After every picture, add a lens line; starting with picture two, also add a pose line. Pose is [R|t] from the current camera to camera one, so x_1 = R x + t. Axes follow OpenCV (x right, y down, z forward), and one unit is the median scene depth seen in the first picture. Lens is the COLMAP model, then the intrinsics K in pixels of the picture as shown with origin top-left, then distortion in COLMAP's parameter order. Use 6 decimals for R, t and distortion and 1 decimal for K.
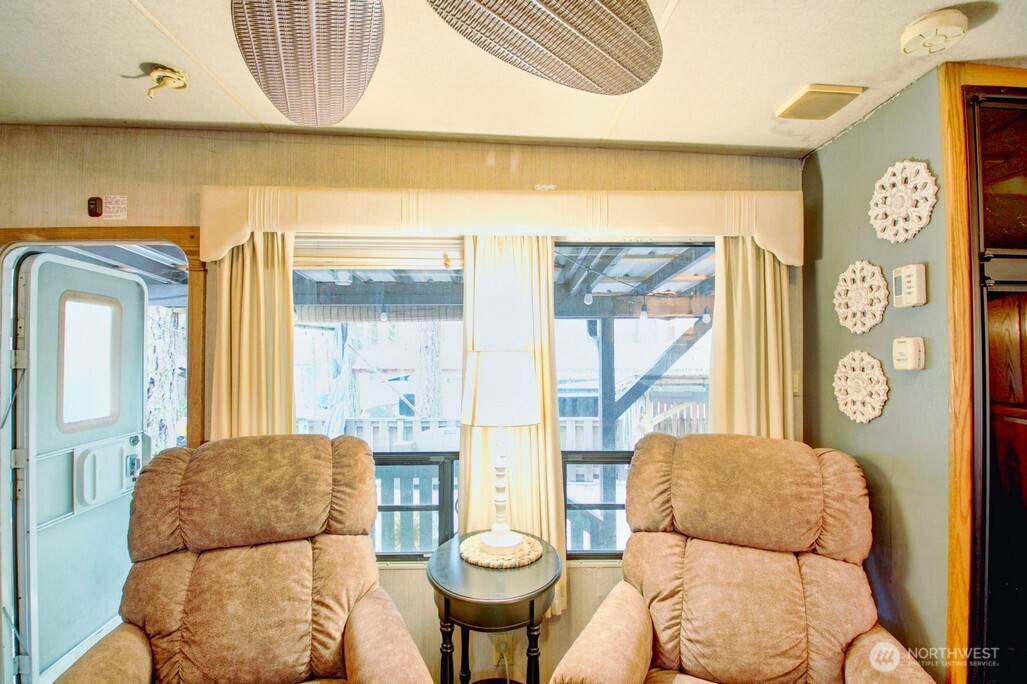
lens RADIAL K [[475.9, 0, 506.7], [0, 475.9, 348.5], [0, 0, 1]] dist [0.003772, -0.018699]
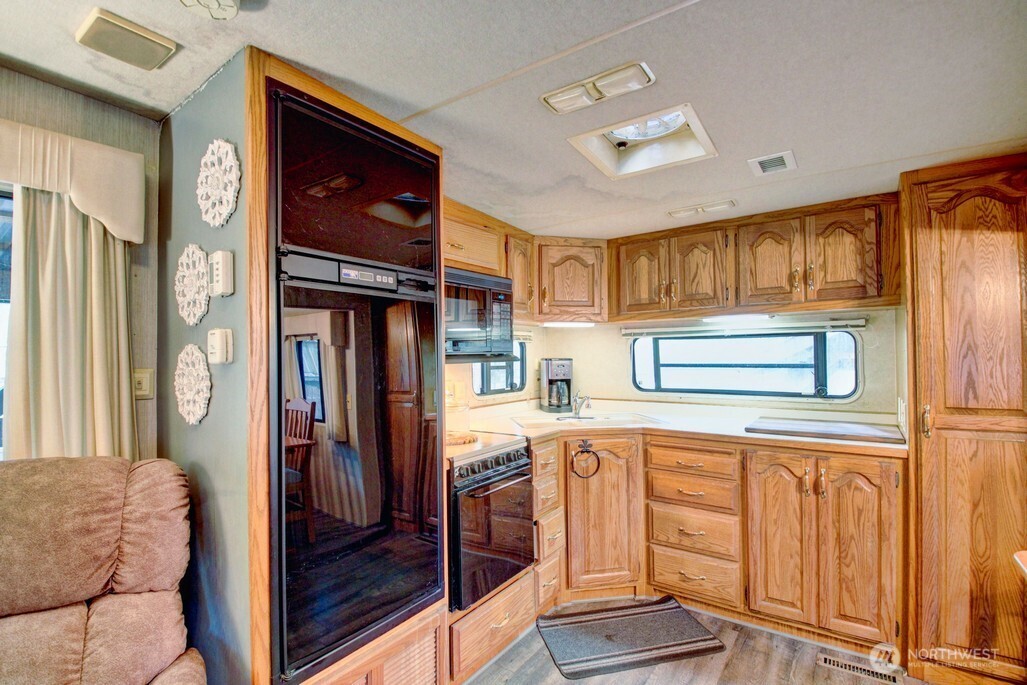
lens RADIAL K [[475.9, 0, 506.7], [0, 475.9, 349.0], [0, 0, 1]] dist [0.003772, -0.018699]
pose [[0.600820, 0.000688, 0.799384, 0.415714], [0.000977, 0.999998, -0.001595, 0.017038], [-0.799384, 0.001739, 0.600818, -0.018494]]
